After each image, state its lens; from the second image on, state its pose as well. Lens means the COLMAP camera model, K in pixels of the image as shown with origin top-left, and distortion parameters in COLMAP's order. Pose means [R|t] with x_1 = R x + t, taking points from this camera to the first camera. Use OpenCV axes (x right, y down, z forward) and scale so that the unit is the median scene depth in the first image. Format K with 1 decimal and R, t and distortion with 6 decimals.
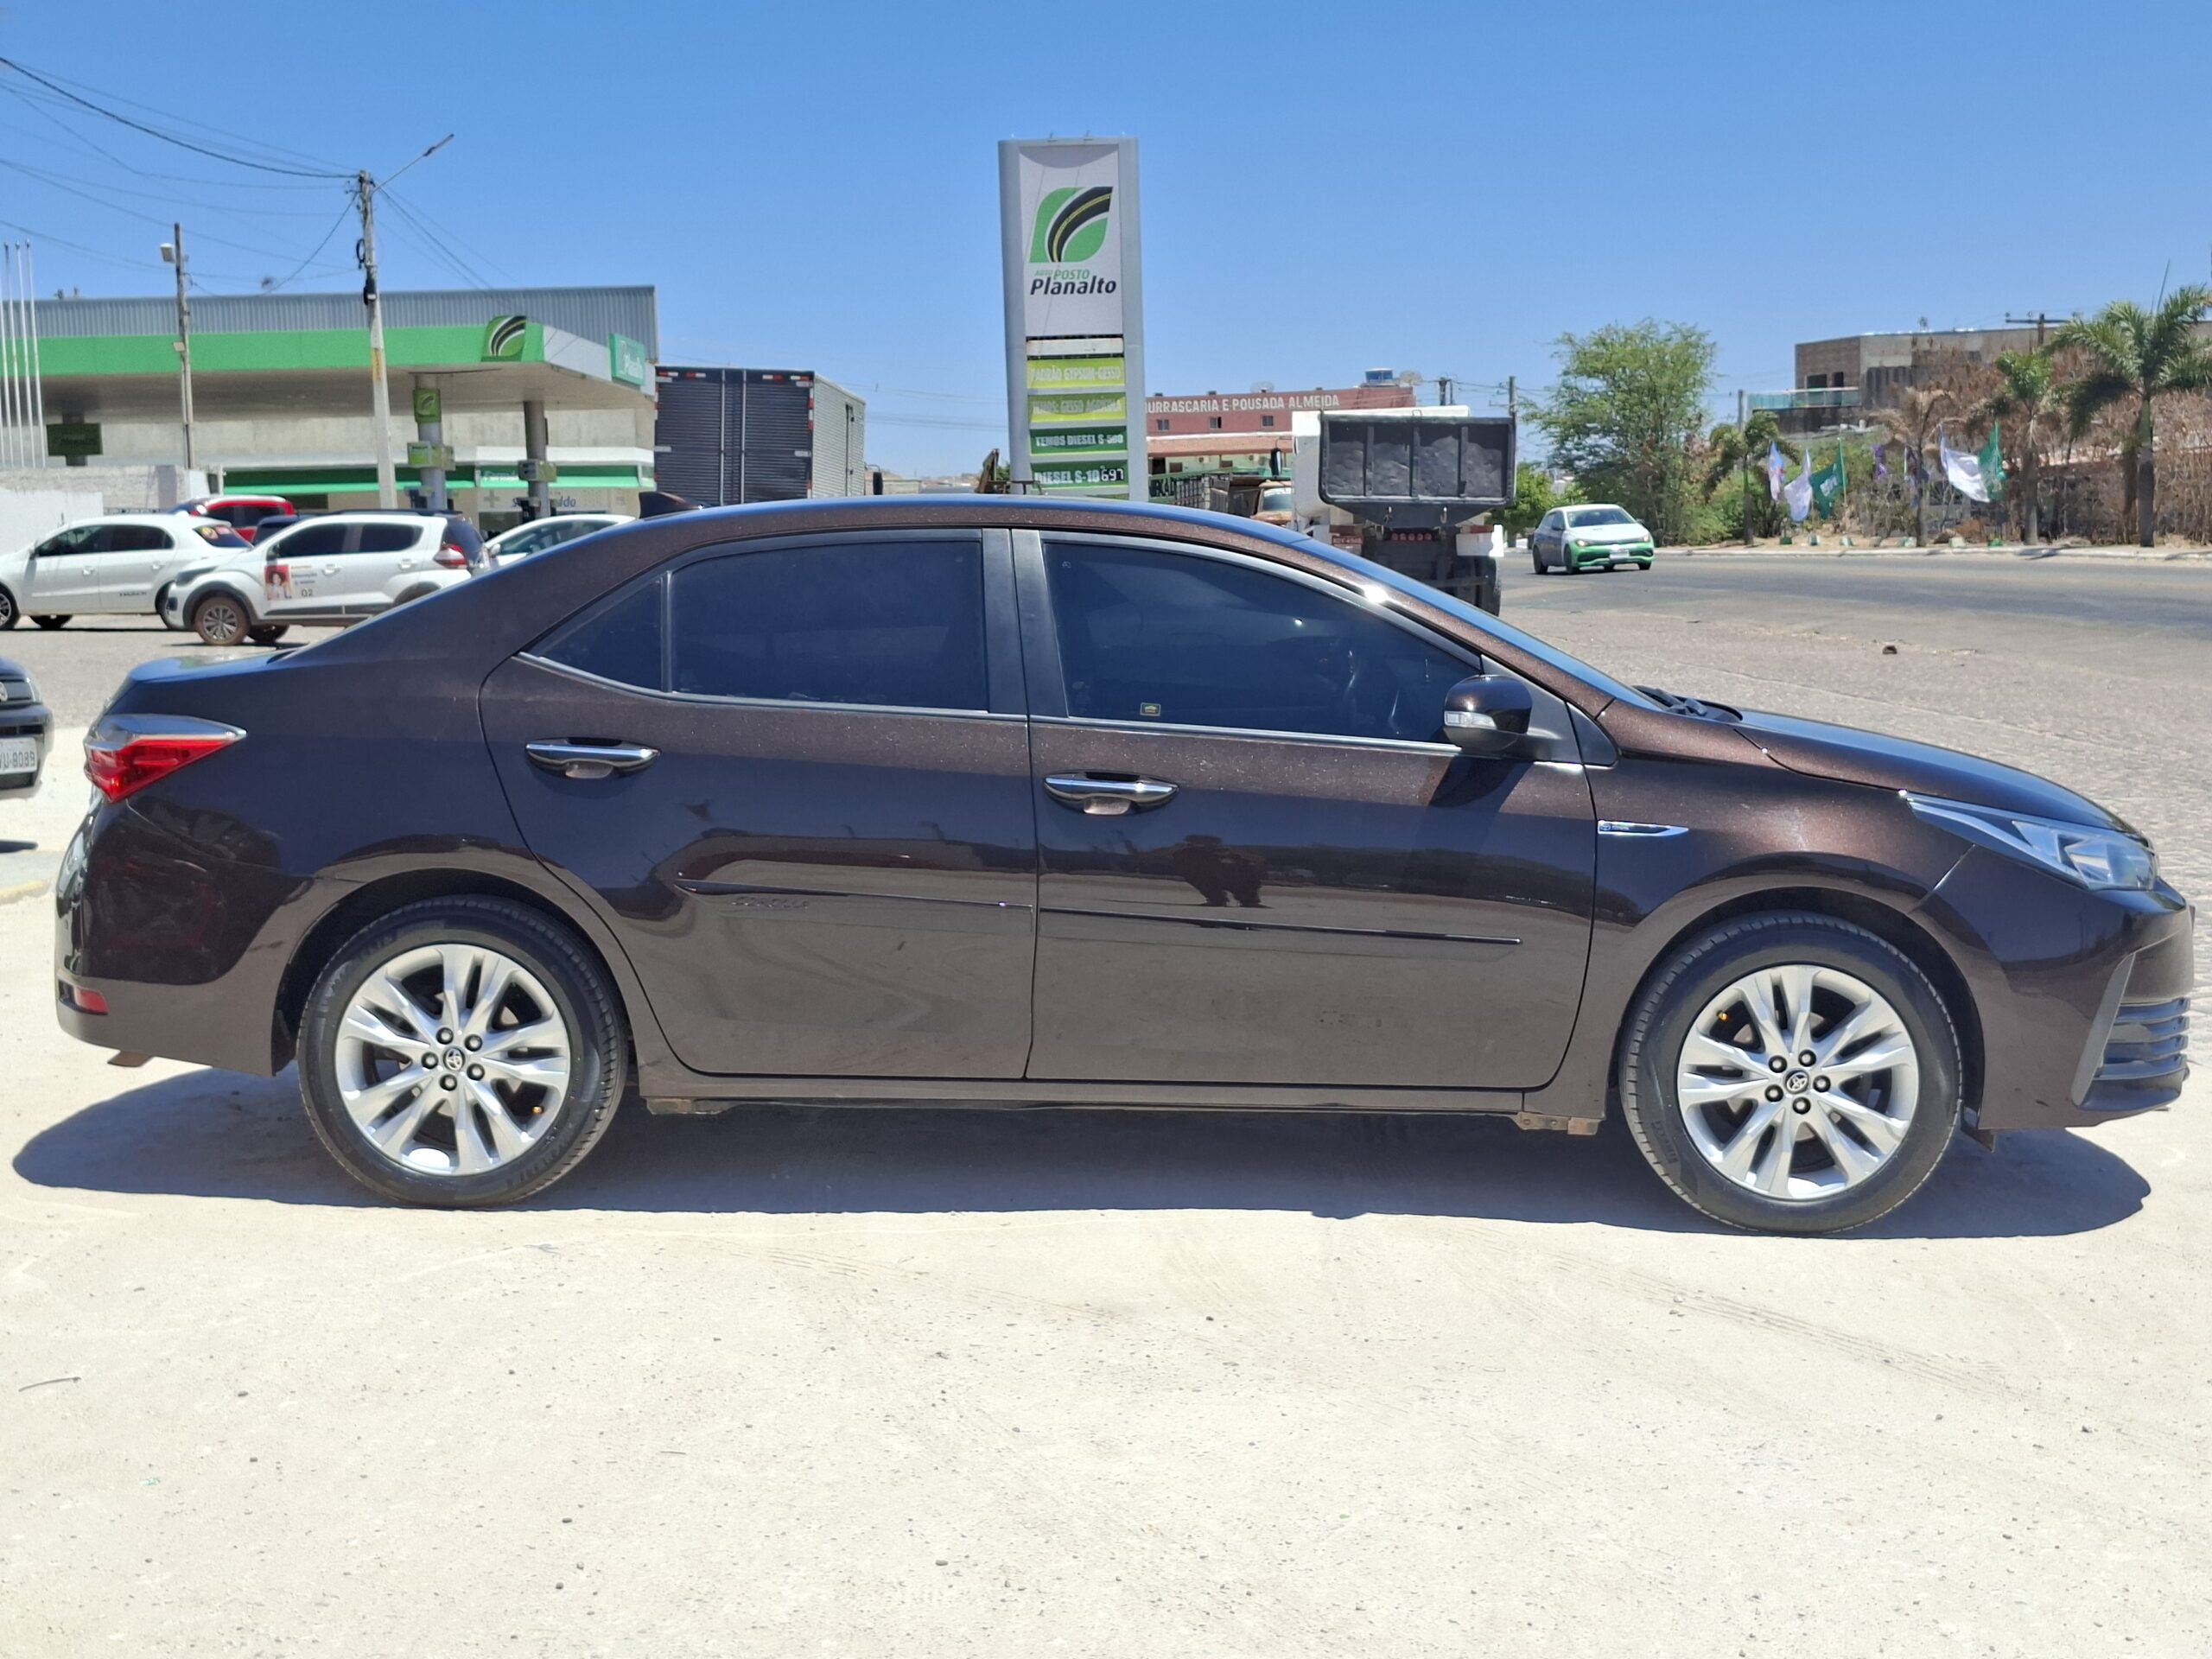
lens RADIAL K [[3077.4, 0, 1121.9], [0, 3077.4, 831.7], [0, 0, 1]] dist [0.089381, 0.000000]
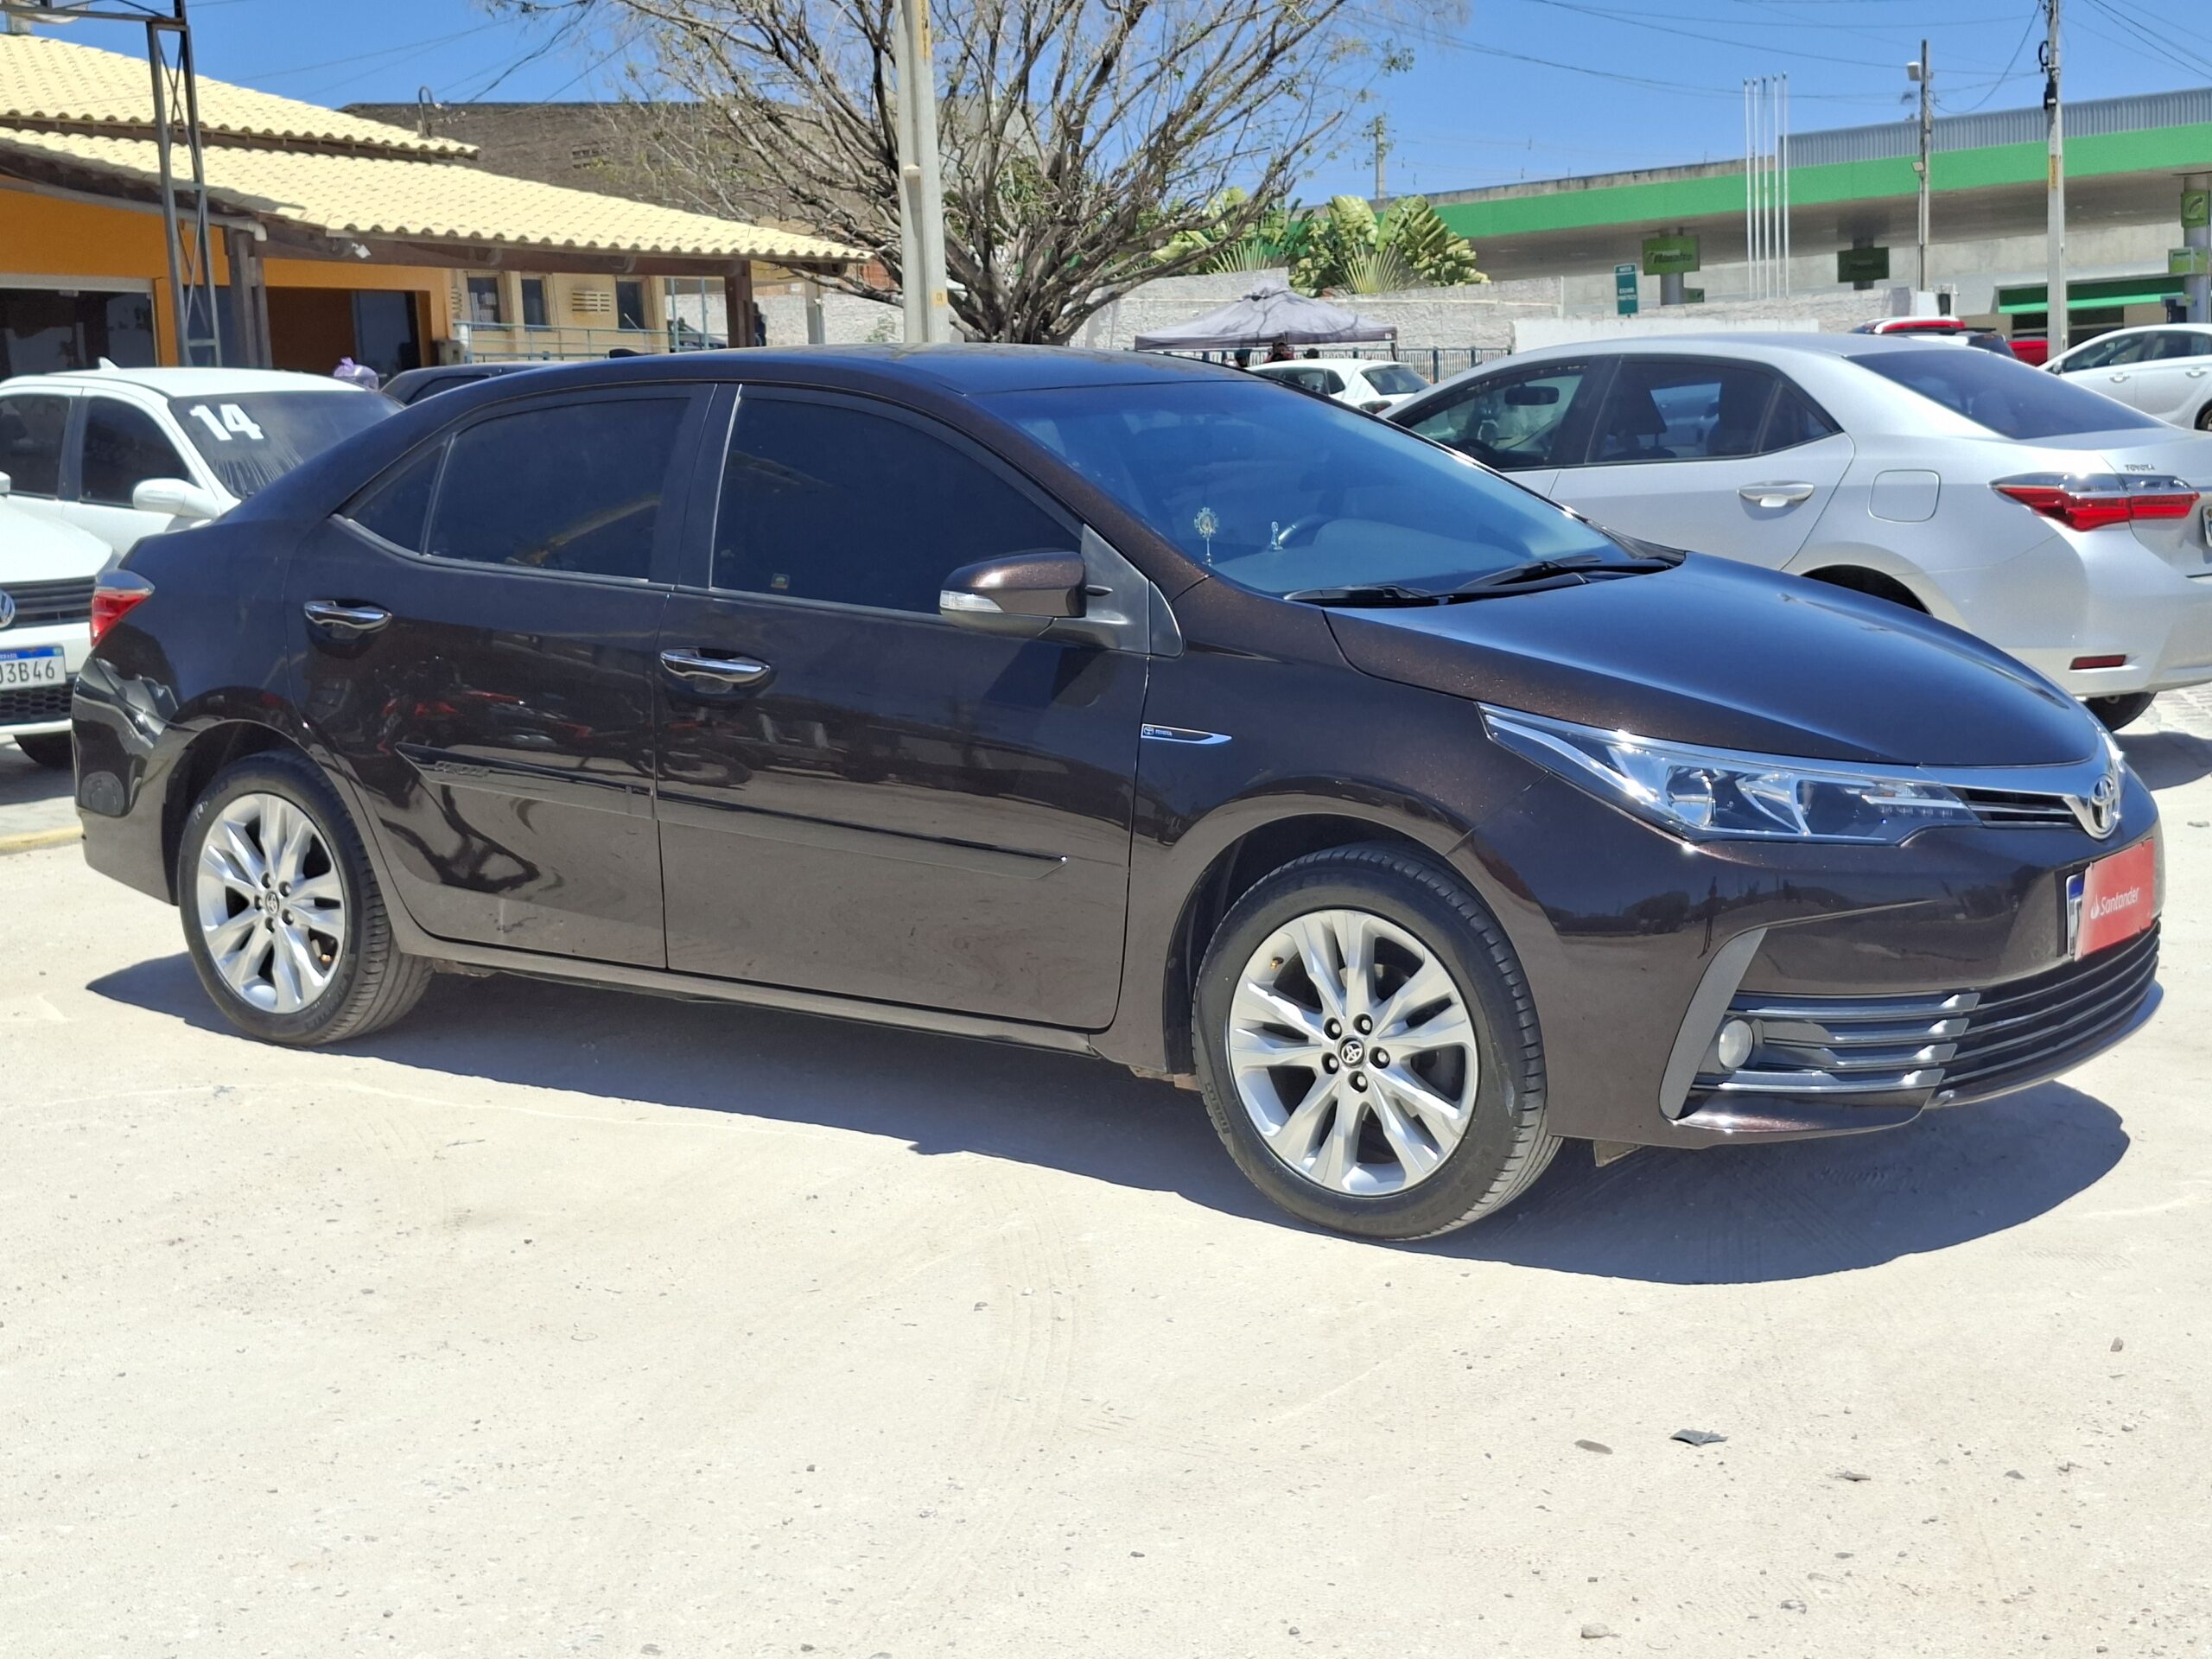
lens RADIAL K [[3077.4, 0, 1128.7], [0, 3077.4, 823.3], [0, 0, 1]] dist [0.089381, 0.000000]
pose [[0.826576, 0.059141, -0.559709, 0.612312], [-0.028019, 0.997555, 0.064028, -0.029192], [0.562127, -0.037242, 0.826212, 0.293252]]
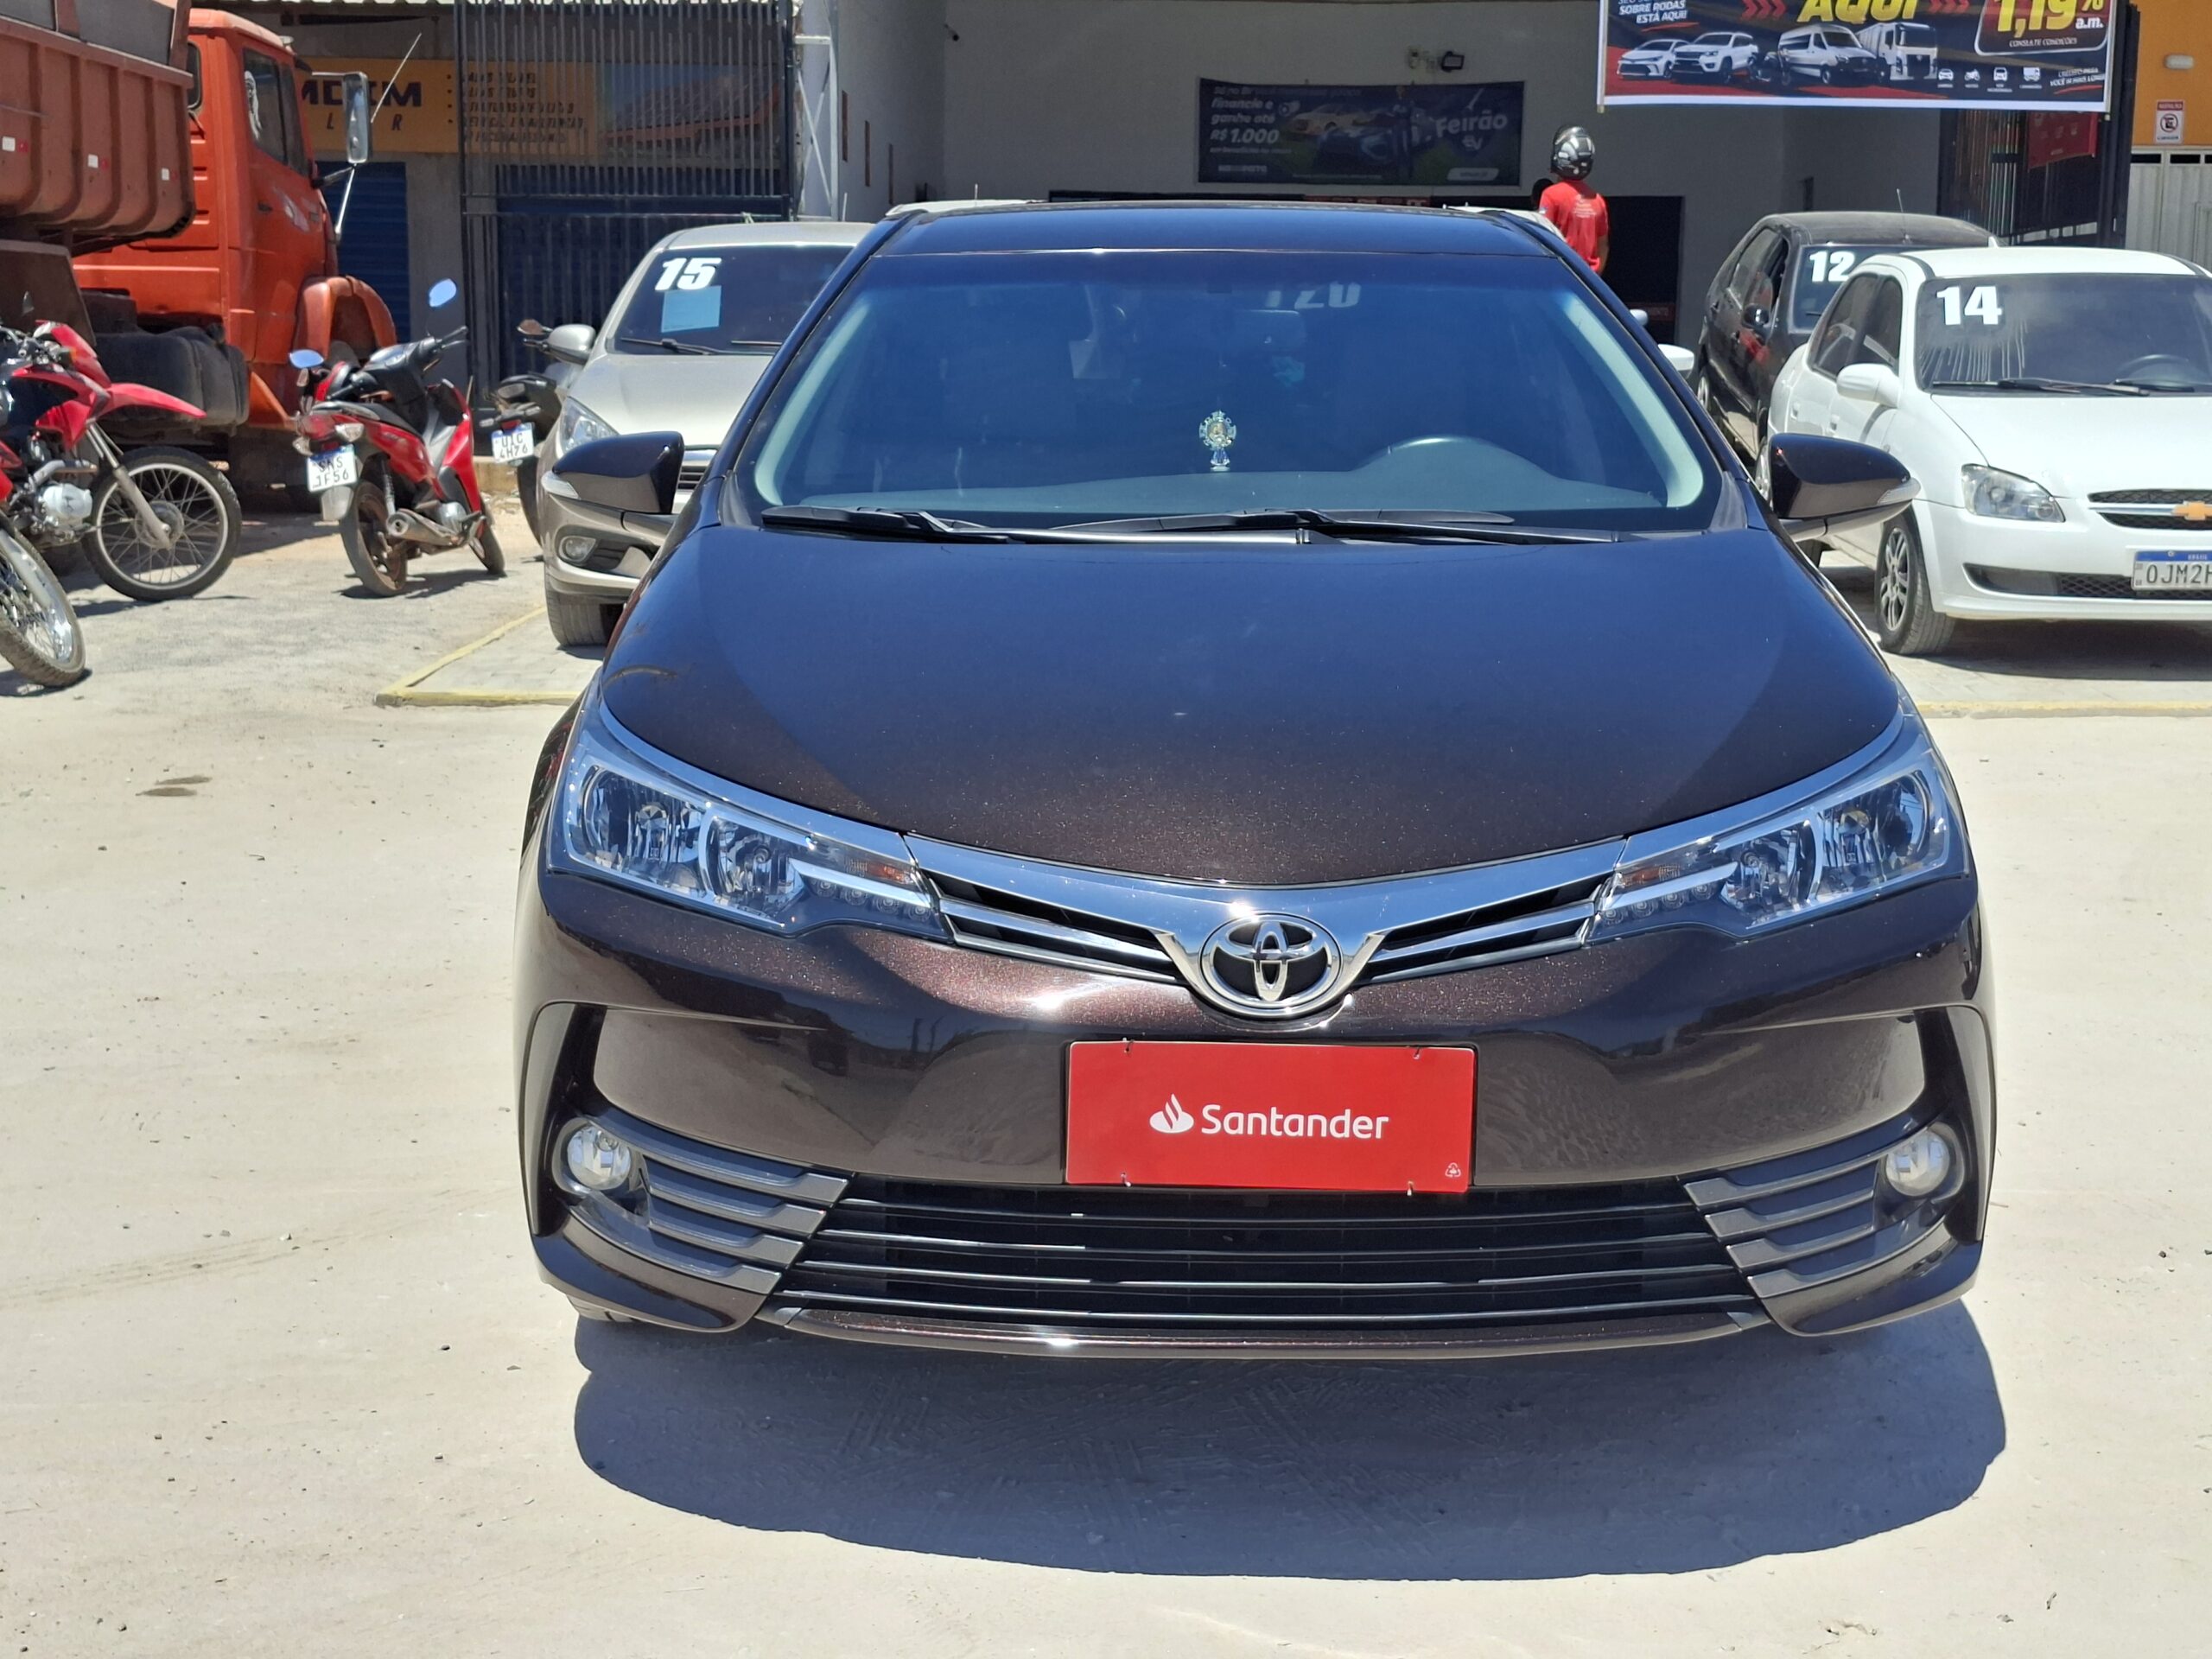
lens RADIAL K [[3077.4, 0, 1110.8], [0, 3077.4, 835.0], [0, 0, 1]] dist [0.089381, 0.000000]
pose [[0.036321, 0.171112, -0.984582, 0.840146], [-0.104162, 0.980514, 0.166562, -0.086003], [0.993897, 0.096507, 0.053437, 1.022680]]
